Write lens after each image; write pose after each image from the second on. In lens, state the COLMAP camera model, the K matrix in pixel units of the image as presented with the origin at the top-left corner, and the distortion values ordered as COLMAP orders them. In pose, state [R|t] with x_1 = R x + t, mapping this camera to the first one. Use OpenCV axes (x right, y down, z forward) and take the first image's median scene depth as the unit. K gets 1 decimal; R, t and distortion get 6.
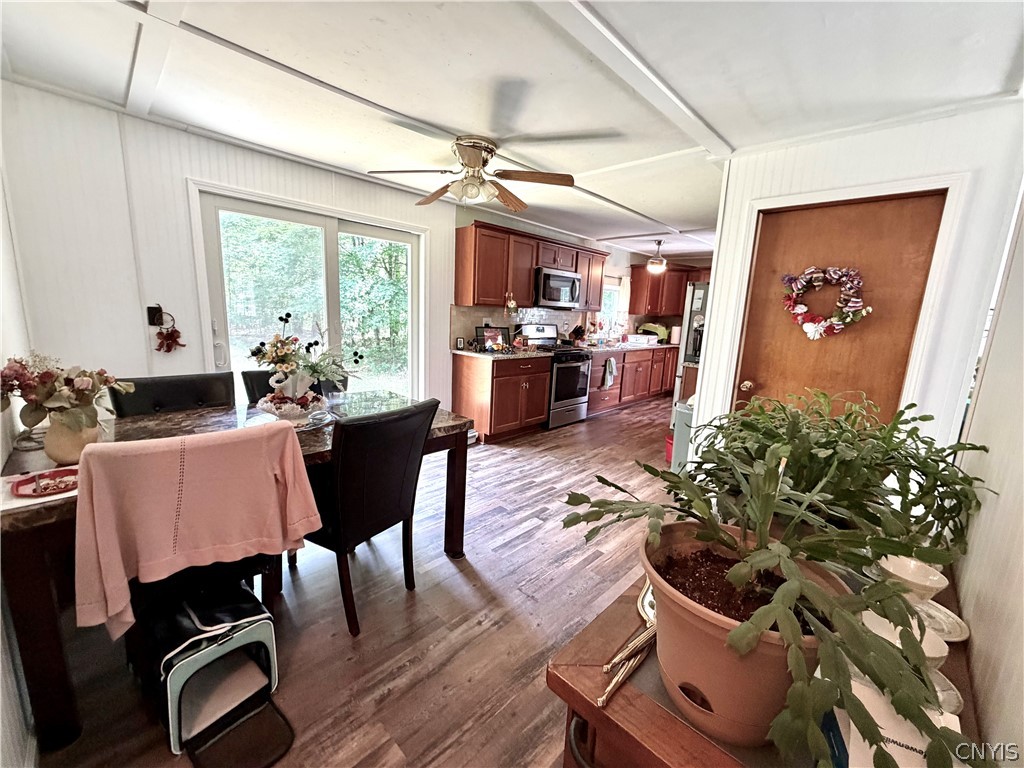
lens RADIAL K [[407.6, 0, 509.2], [0, 407.6, 384.6], [0, 0, 1]] dist [0.001481, 0.000027]
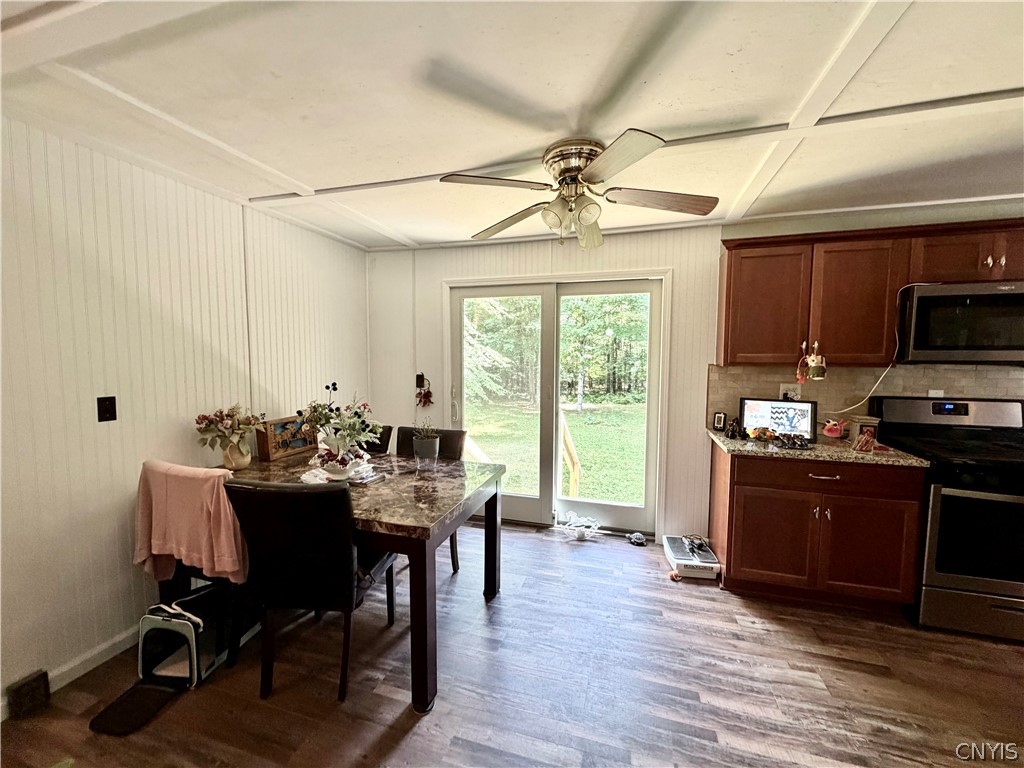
lens RADIAL K [[407.6, 0, 508.4], [0, 407.6, 385.5], [0, 0, 1]] dist [0.001481, 0.000027]
pose [[0.462927, 0.020476, -0.886160, 0.270964], [-0.142883, 0.988383, -0.051804, -0.064494], [0.874804, 0.150599, 0.460475, 0.324370]]
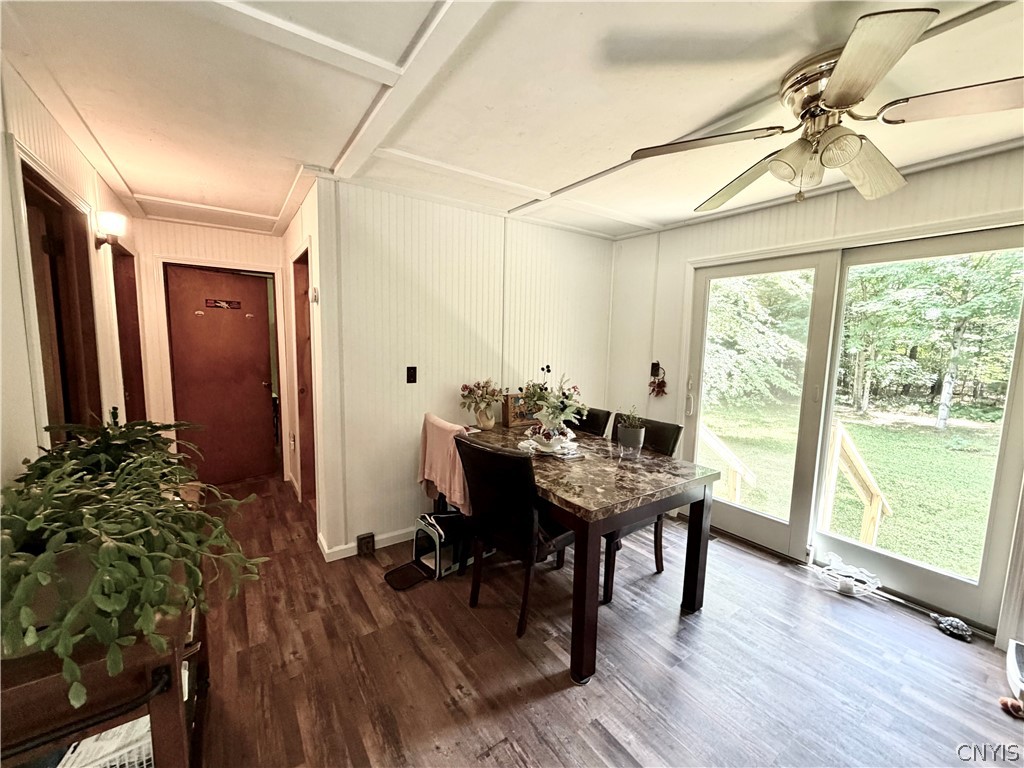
lens RADIAL K [[407.6, 0, 508.8], [0, 407.6, 385.4], [0, 0, 1]] dist [0.001481, 0.000027]
pose [[-0.185019, 0.059425, -0.980937, 0.287790], [-0.206382, 0.973561, 0.097905, -0.078005], [0.960820, 0.220562, -0.167863, 0.403008]]
